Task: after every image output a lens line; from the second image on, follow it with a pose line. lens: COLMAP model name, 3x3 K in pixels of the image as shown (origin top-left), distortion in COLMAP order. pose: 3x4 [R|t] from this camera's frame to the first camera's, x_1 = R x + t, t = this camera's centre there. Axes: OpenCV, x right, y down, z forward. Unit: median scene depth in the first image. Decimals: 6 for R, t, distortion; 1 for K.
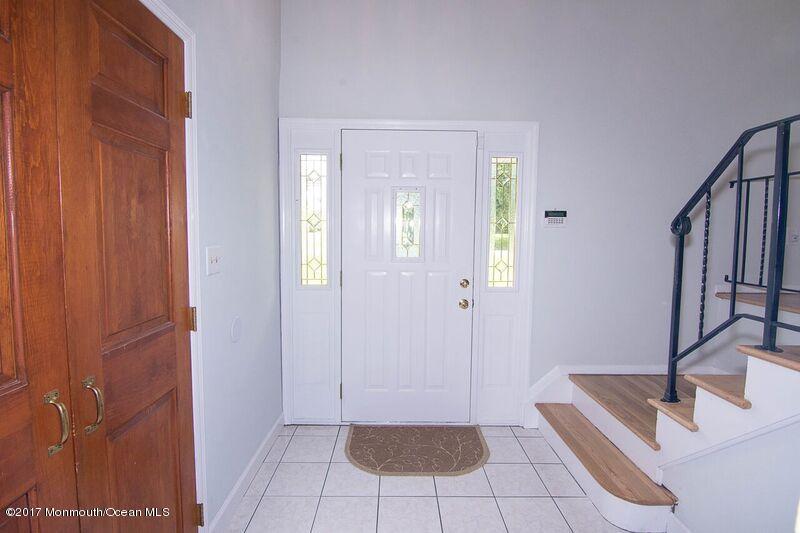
lens RADIAL K [[381.5, 0, 399.1], [0, 381.5, 262.3], [0, 0, 1]] dist [-0.022247, -0.004039]
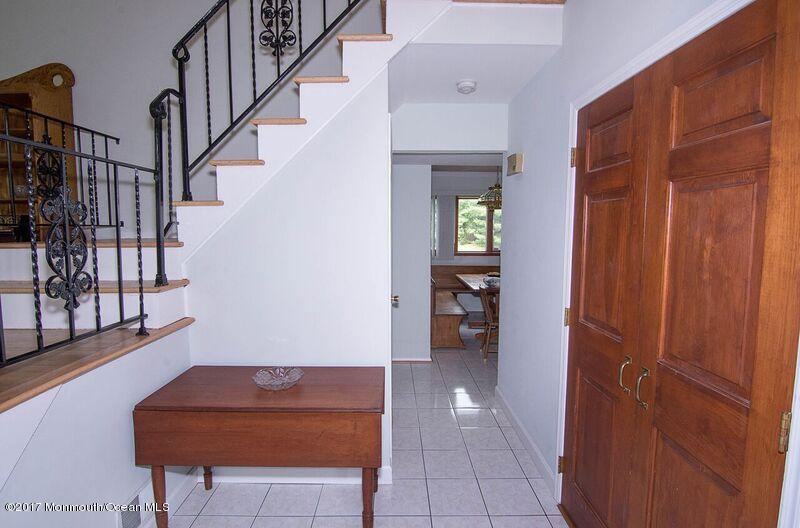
lens RADIAL K [[387.7, 0, 397.5], [0, 387.7, 262.4], [0, 0, 1]] dist [-0.027883, -0.002787]
pose [[-0.999930, -0.011836, -0.000283, 0.087810], [-0.011729, 0.987115, 0.159581, -0.254261], [-0.001609, 0.159573, -0.987185, 1.980489]]
